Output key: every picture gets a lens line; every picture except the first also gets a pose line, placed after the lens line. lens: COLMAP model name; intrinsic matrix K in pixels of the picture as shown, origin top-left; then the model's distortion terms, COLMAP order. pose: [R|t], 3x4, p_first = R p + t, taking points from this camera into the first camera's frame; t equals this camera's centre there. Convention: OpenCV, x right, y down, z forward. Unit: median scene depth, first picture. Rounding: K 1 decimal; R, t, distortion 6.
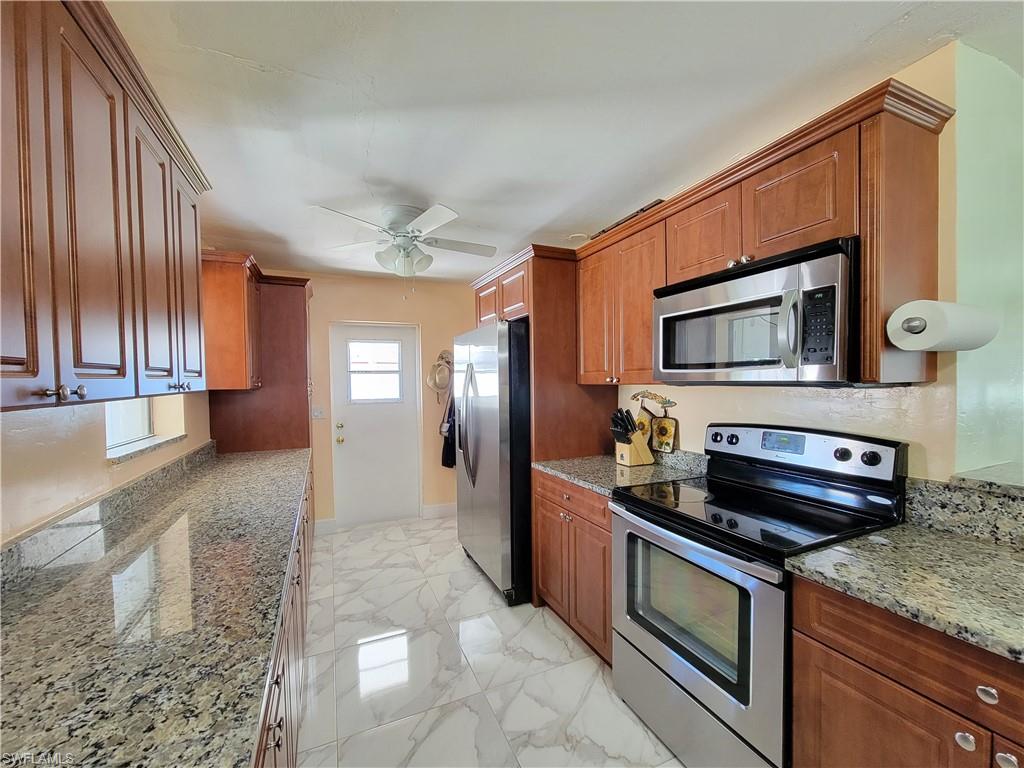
lens RADIAL K [[419.5, 0, 512.0], [0, 419.5, 393.7], [0, 0, 1]] dist [-0.003010, -0.001320]
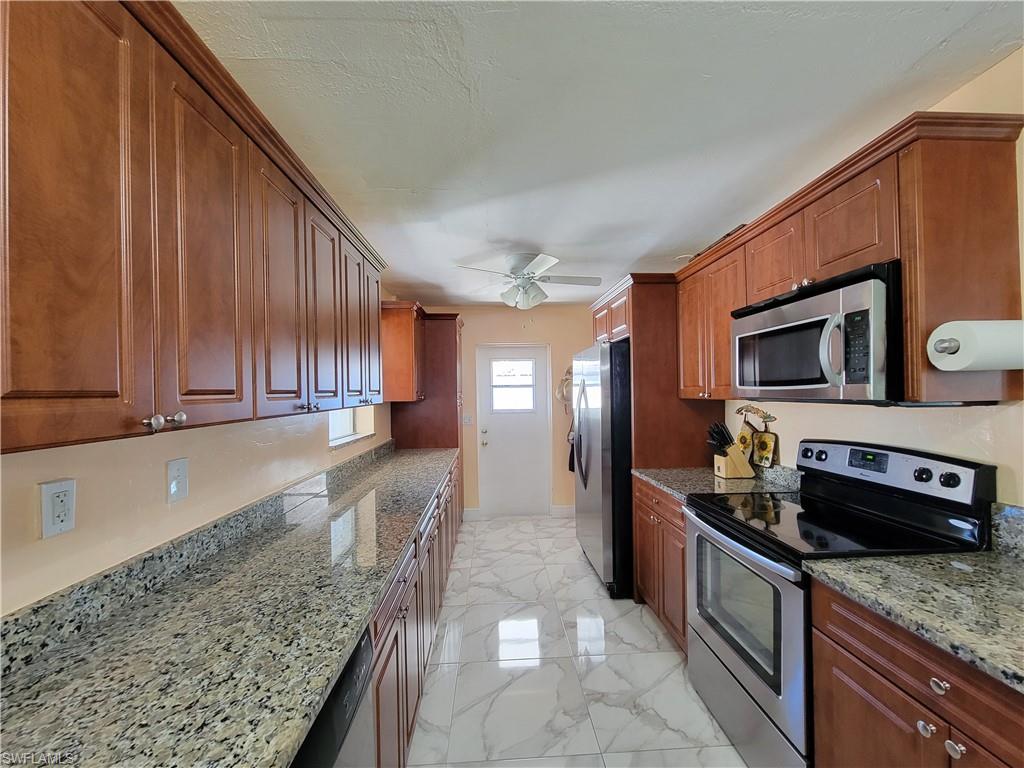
lens RADIAL K [[419.5, 0, 512.4], [0, 419.5, 393.7], [0, 0, 1]] dist [-0.003010, -0.001320]
pose [[0.933762, -0.000876, -0.357895, 0.204660], [-0.007570, 0.999725, -0.022199, -0.010761], [0.357816, 0.023438, 0.933498, -0.198900]]
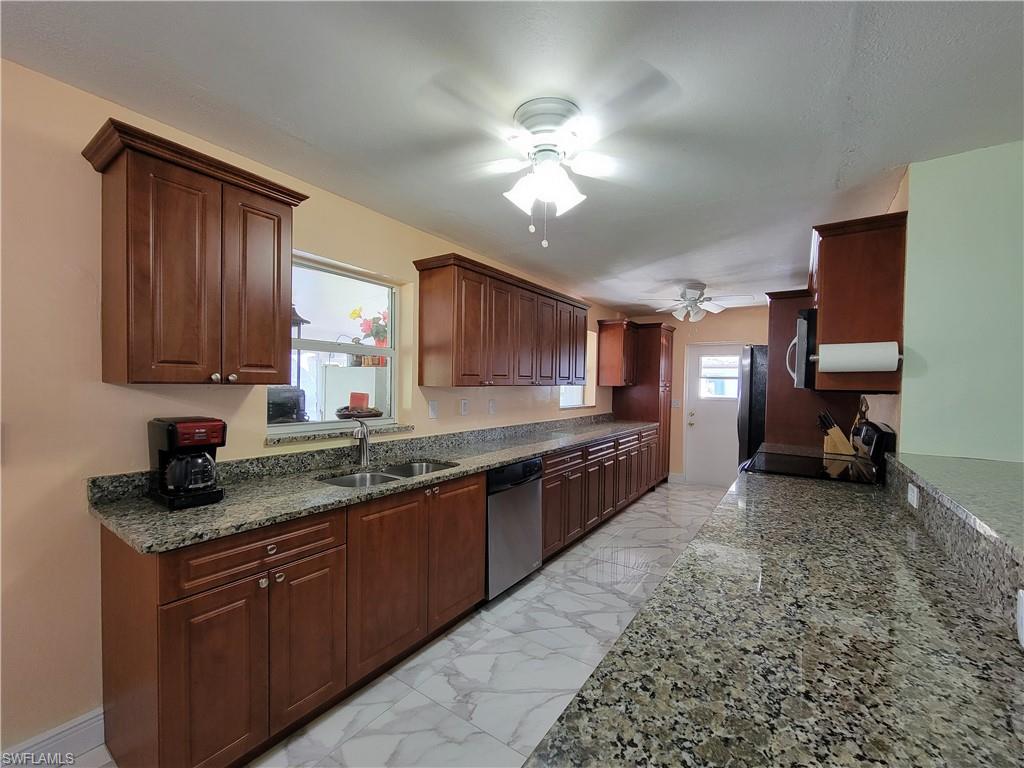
lens RADIAL K [[419.5, 0, 512.9], [0, 419.5, 389.9], [0, 0, 1]] dist [-0.003010, -0.001320]
pose [[0.526228, 0.039332, -0.849433, 1.117679], [-0.052060, 0.998546, 0.013985, 0.009664], [0.848748, 0.036862, 0.527511, -0.683020]]
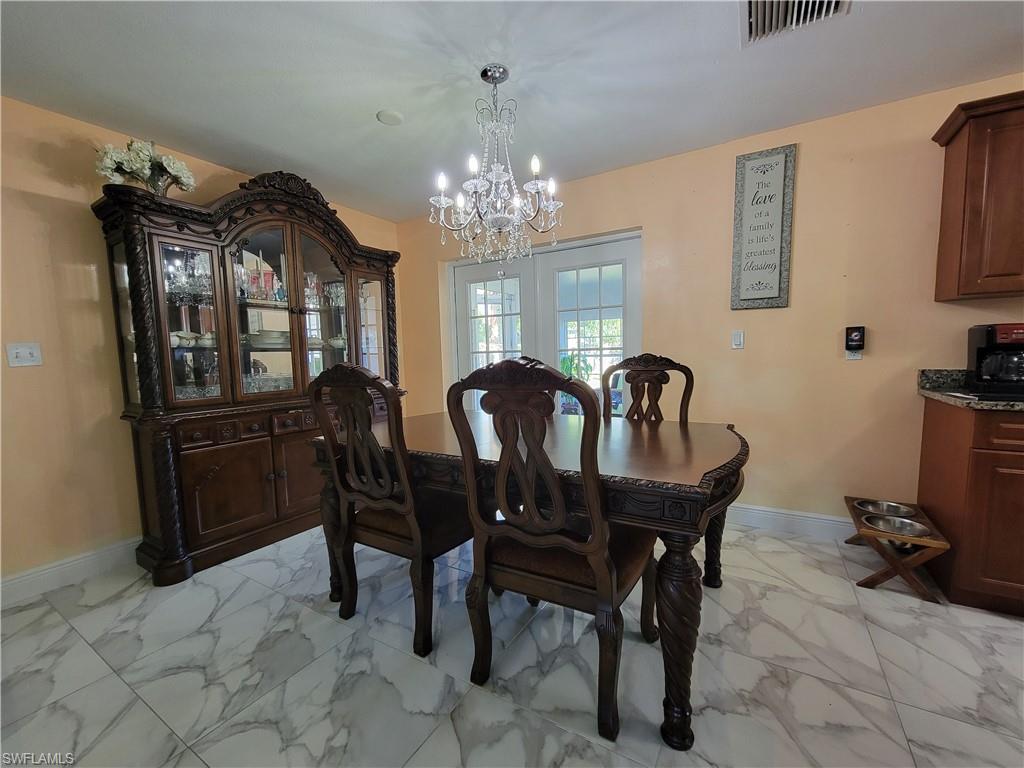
lens RADIAL K [[419.5, 0, 513.0], [0, 419.5, 390.9], [0, 0, 1]] dist [-0.003010, -0.001320]
pose [[-0.819853, 0.084985, -0.566232, 1.631461], [0.010604, 0.991007, 0.133386, 0.129034], [0.572476, 0.103353, -0.813381, -0.638393]]
